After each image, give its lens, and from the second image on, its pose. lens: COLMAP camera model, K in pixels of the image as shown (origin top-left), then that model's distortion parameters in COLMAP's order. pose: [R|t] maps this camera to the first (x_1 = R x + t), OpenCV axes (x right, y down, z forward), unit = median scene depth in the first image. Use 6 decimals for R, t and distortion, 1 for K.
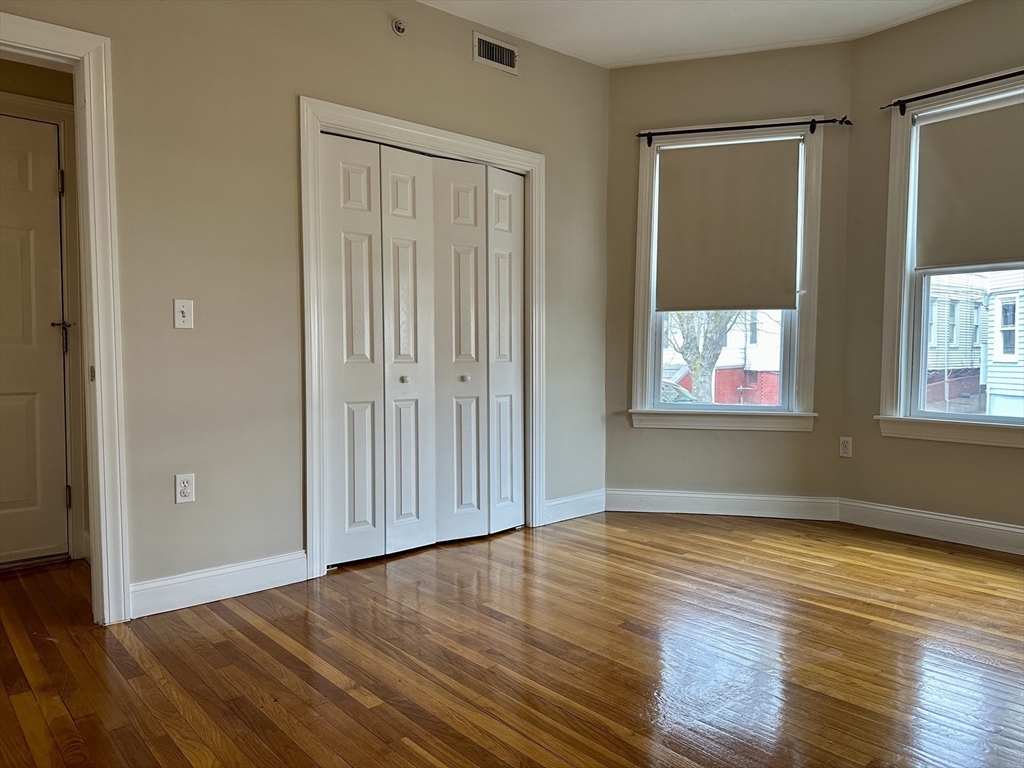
lens RADIAL K [[724.8, 0, 519.7], [0, 724.8, 387.7], [0, 0, 1]] dist [0.063849, -0.081867]
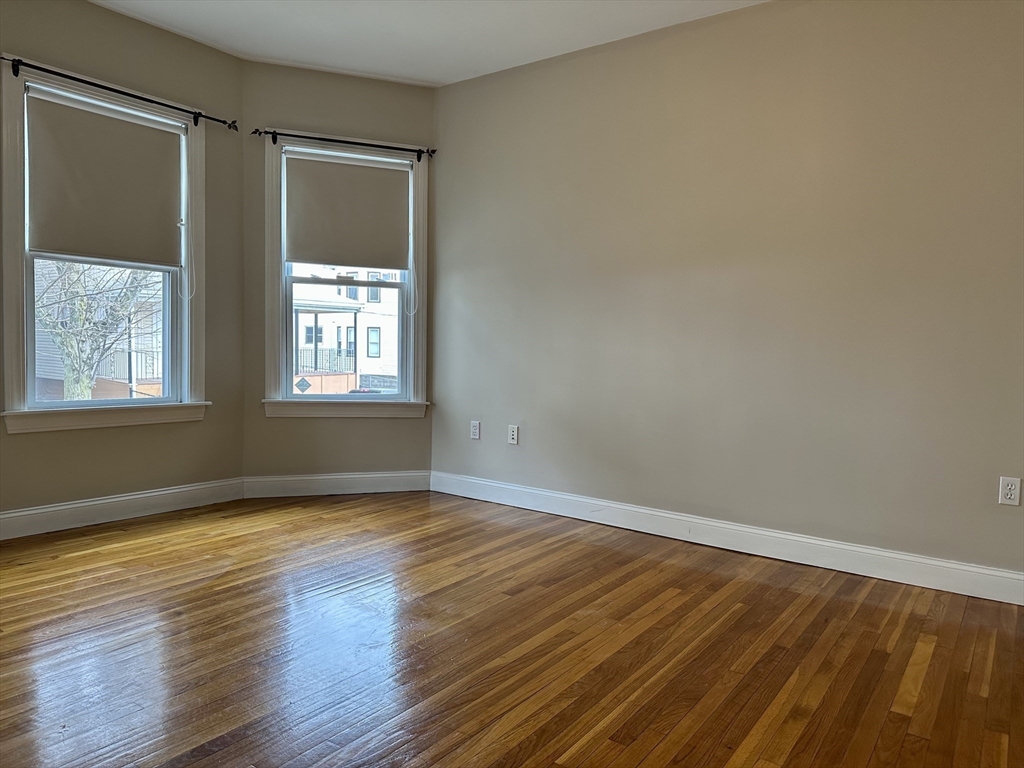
lens RADIAL K [[724.8, 0, 519.7], [0, 724.8, 387.7], [0, 0, 1]] dist [0.063849, -0.081867]
pose [[-0.229729, -0.061885, 0.971285, -0.655841], [0.026863, 0.997193, 0.069890, -0.045434], [-0.972884, 0.042147, -0.227421, 0.786822]]
